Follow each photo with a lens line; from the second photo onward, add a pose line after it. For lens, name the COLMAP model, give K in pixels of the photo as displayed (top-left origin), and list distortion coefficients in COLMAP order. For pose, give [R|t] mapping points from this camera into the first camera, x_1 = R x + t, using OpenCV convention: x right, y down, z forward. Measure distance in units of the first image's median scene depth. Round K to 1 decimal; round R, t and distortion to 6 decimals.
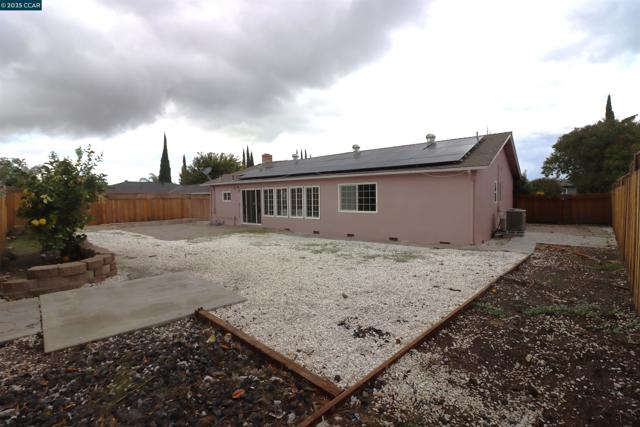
lens RADIAL K [[296.9, 0, 310.0], [0, 296.9, 202.7], [0, 0, 1]] dist [-0.004041, -0.009955]
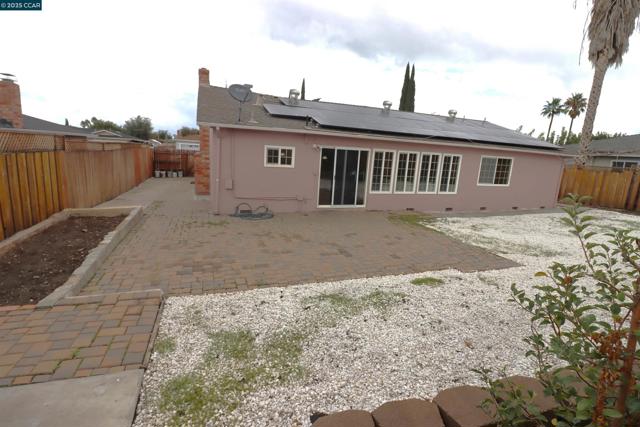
lens RADIAL K [[296.9, 0, 310.7], [0, 296.9, 207.0], [0, 0, 1]] dist [-0.004041, -0.009955]
pose [[0.491851, -0.123788, 0.861835, -0.906526], [-0.046425, 0.984705, 0.167931, -0.031989], [-0.869441, -0.122608, 0.478582, 0.919861]]
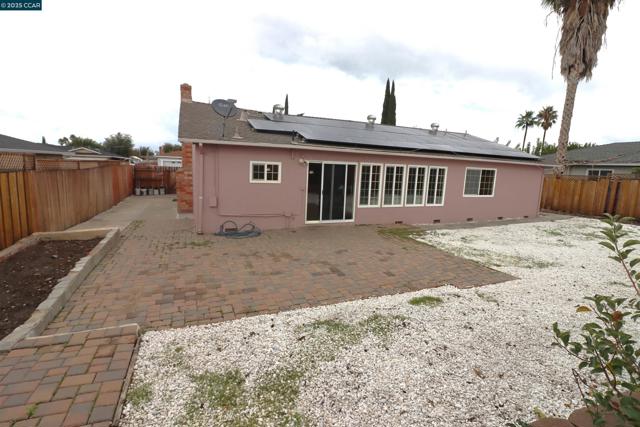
lens RADIAL K [[296.9, 0, 311.0], [0, 296.9, 206.9], [0, 0, 1]] dist [-0.004041, -0.009955]
pose [[0.446308, -0.095071, 0.889815, -0.892290], [-0.028503, 0.992326, 0.120320, -0.034078], [-0.894426, -0.079062, 0.440173, 0.933488]]
